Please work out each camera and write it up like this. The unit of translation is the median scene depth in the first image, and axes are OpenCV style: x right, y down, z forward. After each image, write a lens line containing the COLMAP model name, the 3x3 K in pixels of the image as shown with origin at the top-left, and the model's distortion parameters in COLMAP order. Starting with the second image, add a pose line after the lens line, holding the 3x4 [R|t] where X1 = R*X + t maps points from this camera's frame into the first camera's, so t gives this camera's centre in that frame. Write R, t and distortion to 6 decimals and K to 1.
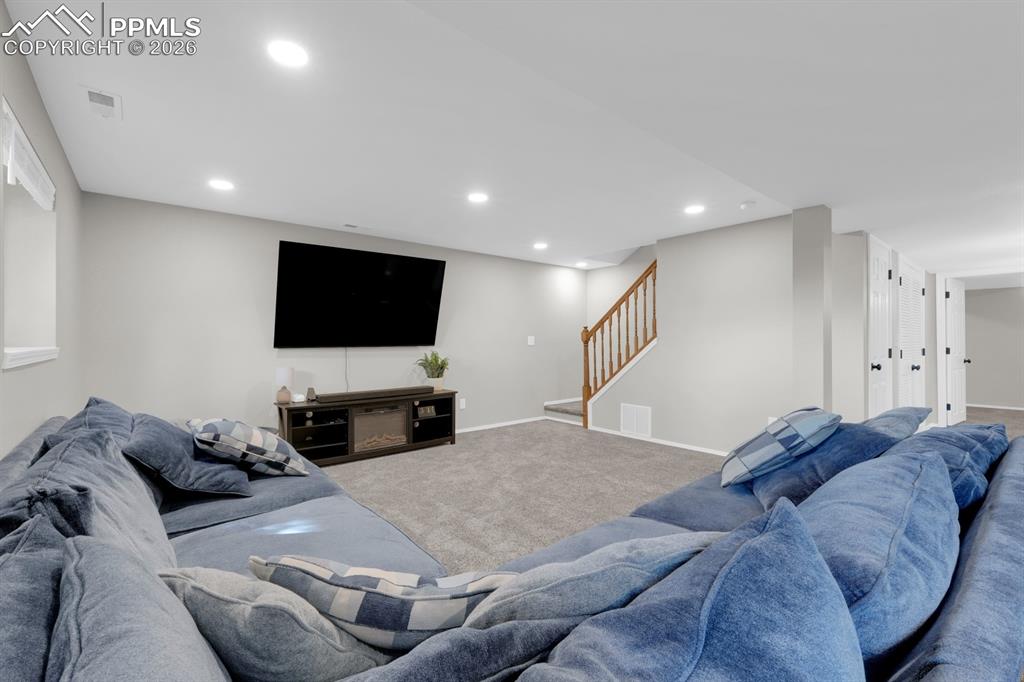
lens RADIAL K [[456.4, 0, 511.6], [0, 456.4, 339.9], [0, 0, 1]] dist [-0.003185, -0.000080]
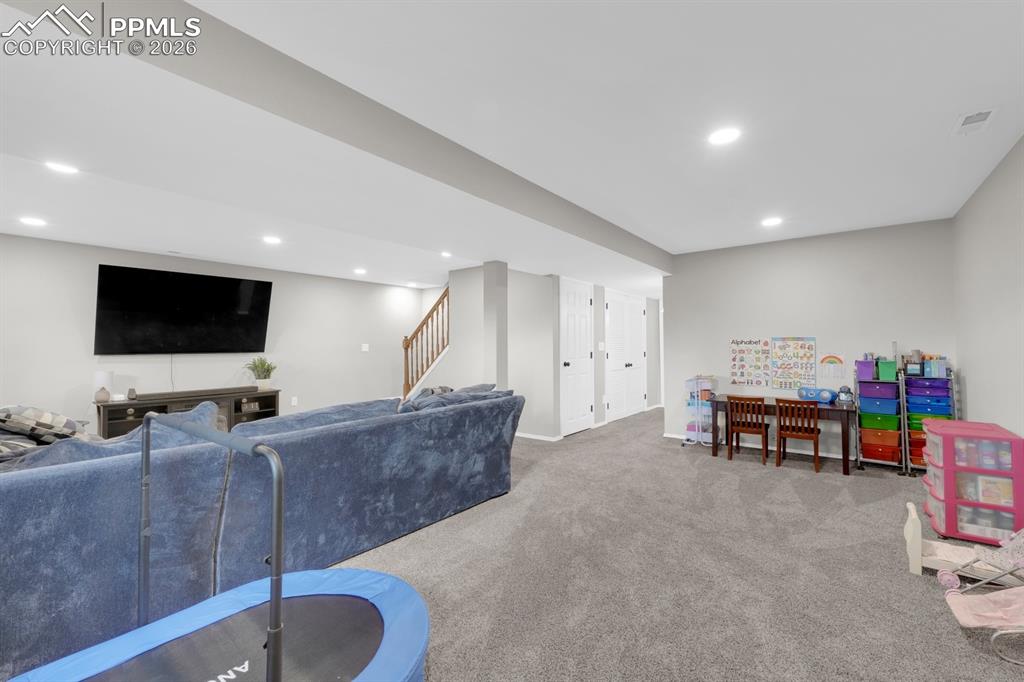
lens RADIAL K [[431.2, 0, 512.4], [0, 431.2, 340.5], [0, 0, 1]] dist [0.000847, -0.000041]
pose [[0.975314, -0.000452, 0.220823, 0.245673], [0.003205, 0.999922, -0.012110, -0.002712], [-0.220800, 0.012519, 0.975239, -0.279307]]
